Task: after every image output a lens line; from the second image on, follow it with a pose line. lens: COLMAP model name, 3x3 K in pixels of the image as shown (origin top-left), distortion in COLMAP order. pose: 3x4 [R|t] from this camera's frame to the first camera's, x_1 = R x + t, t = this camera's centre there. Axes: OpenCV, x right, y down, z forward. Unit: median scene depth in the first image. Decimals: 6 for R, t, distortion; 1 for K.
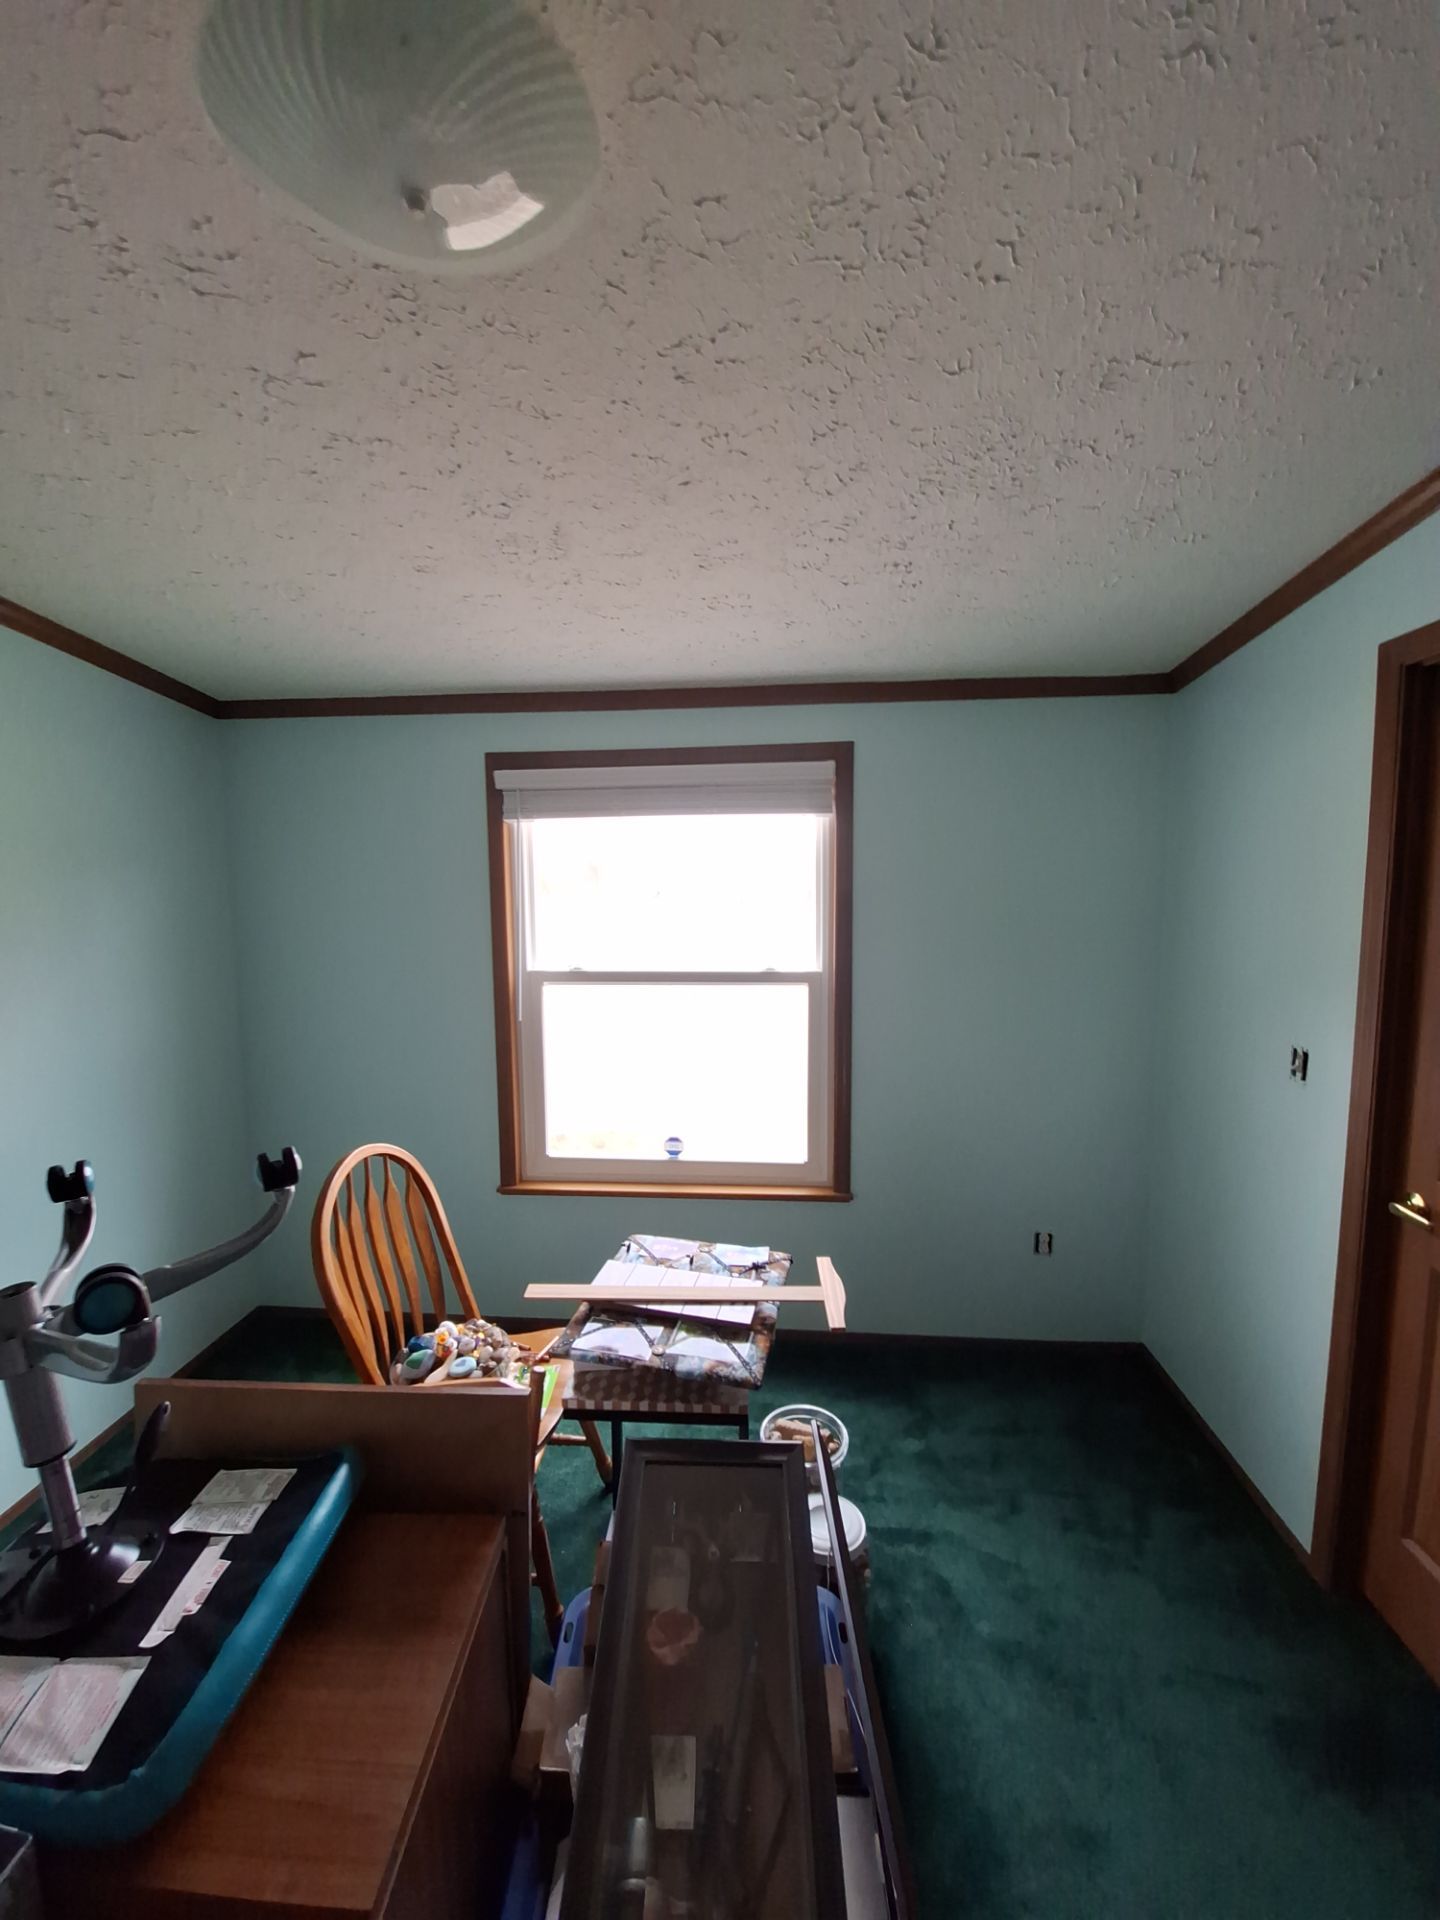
lens RADIAL K [[762.0, 0, 713.9], [0, 762.0, 947.9], [0, 0, 1]] dist [-0.000753, -0.008830]
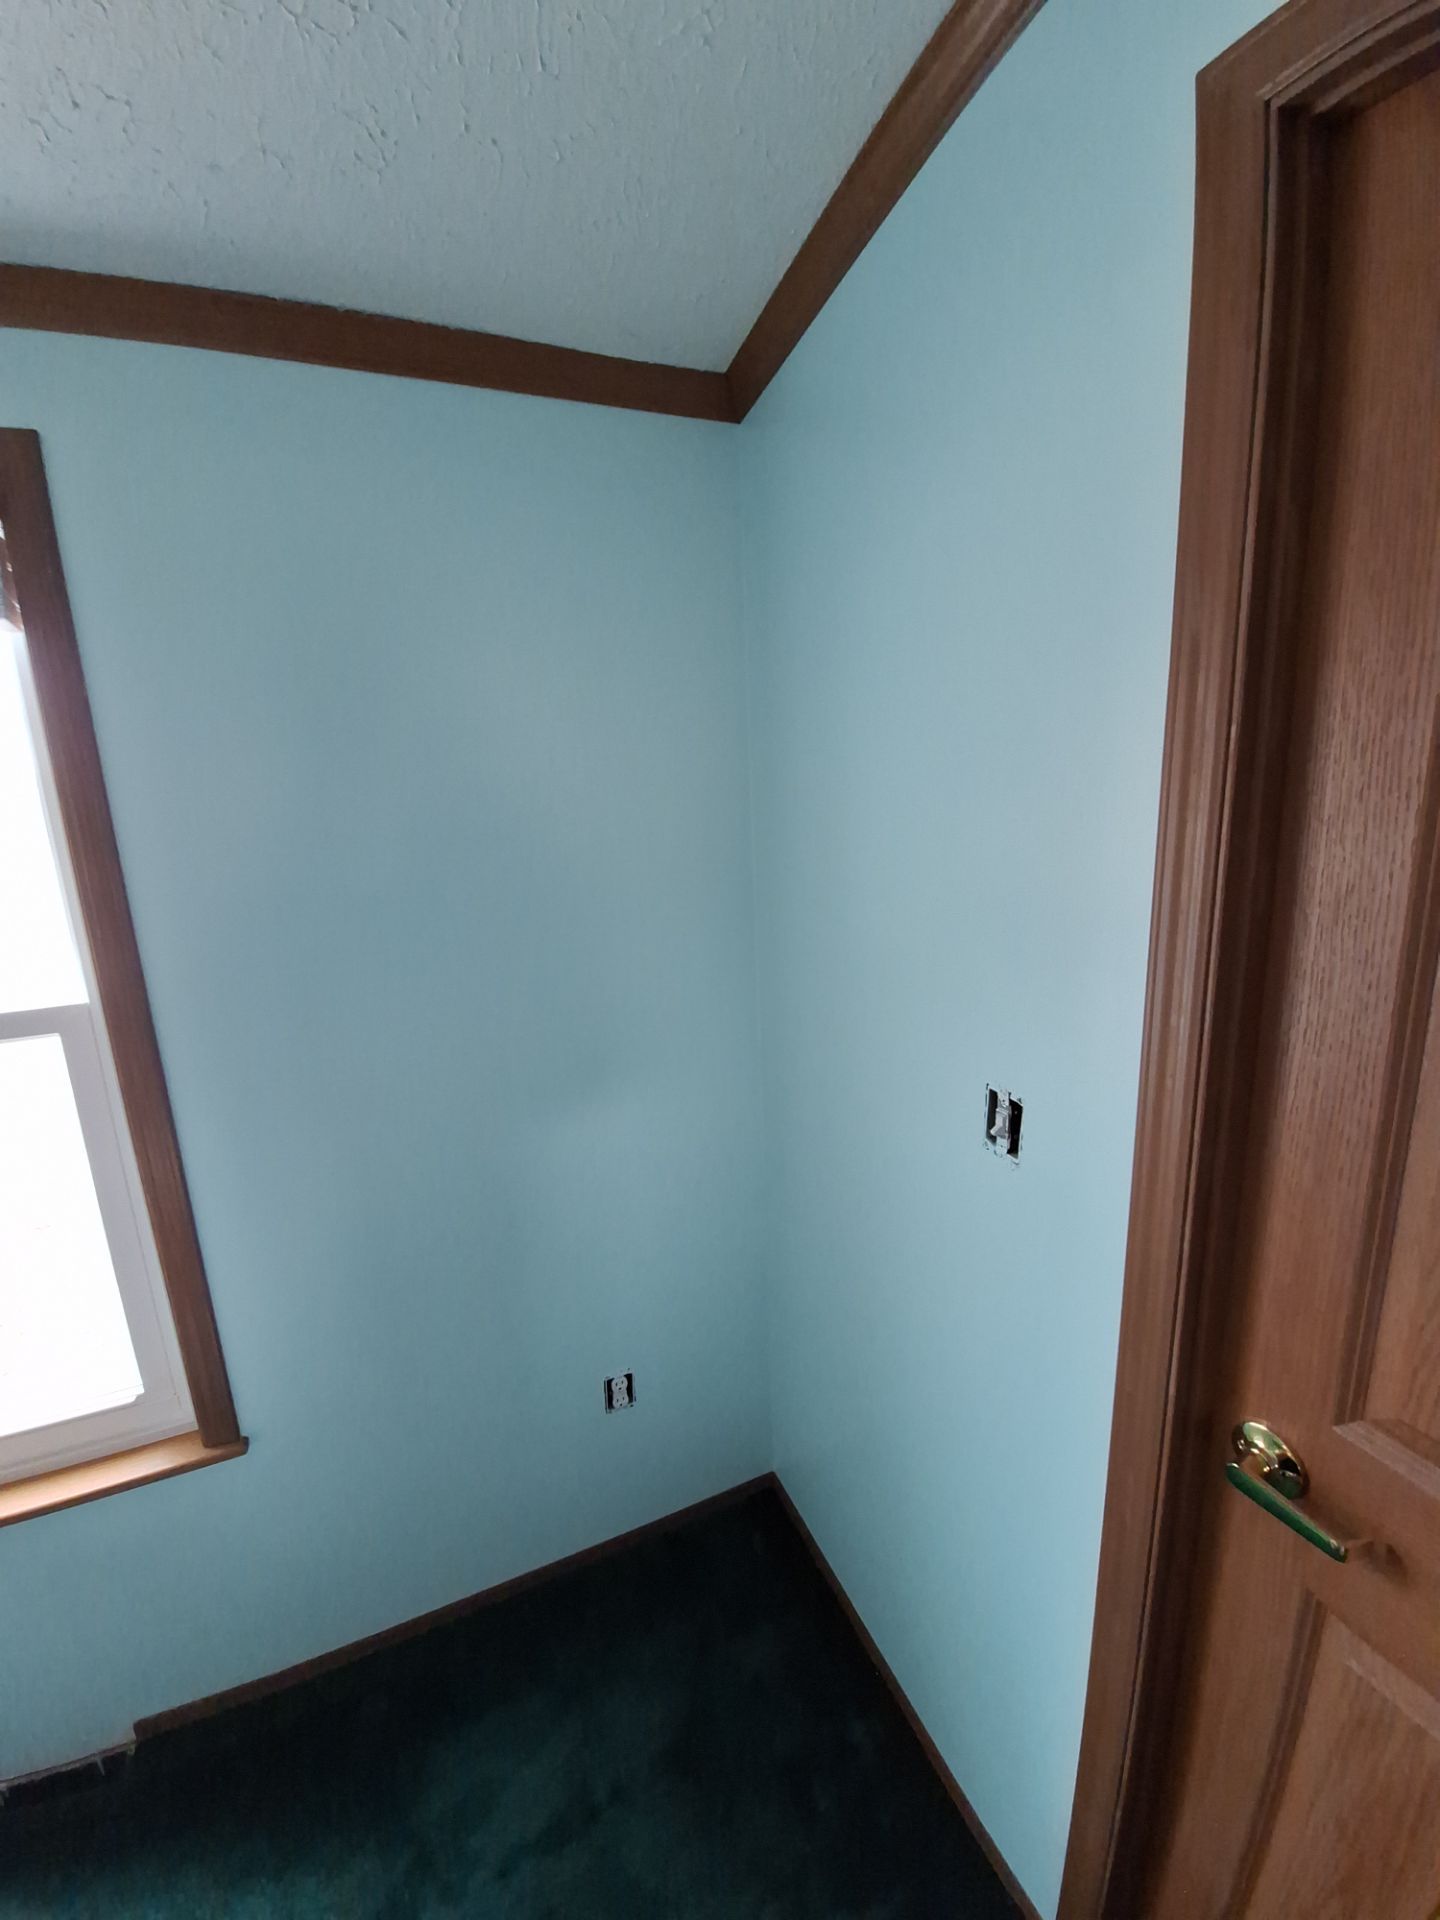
lens RADIAL K [[762.0, 0, 713.9], [0, 762.0, 947.9], [0, 0, 1]] dist [-0.000753, -0.008830]
pose [[0.888222, -0.125089, 0.442056, 0.295769], [0.079853, 0.989608, 0.119582, -0.027148], [-0.452421, -0.070916, 0.888980, 0.486241]]
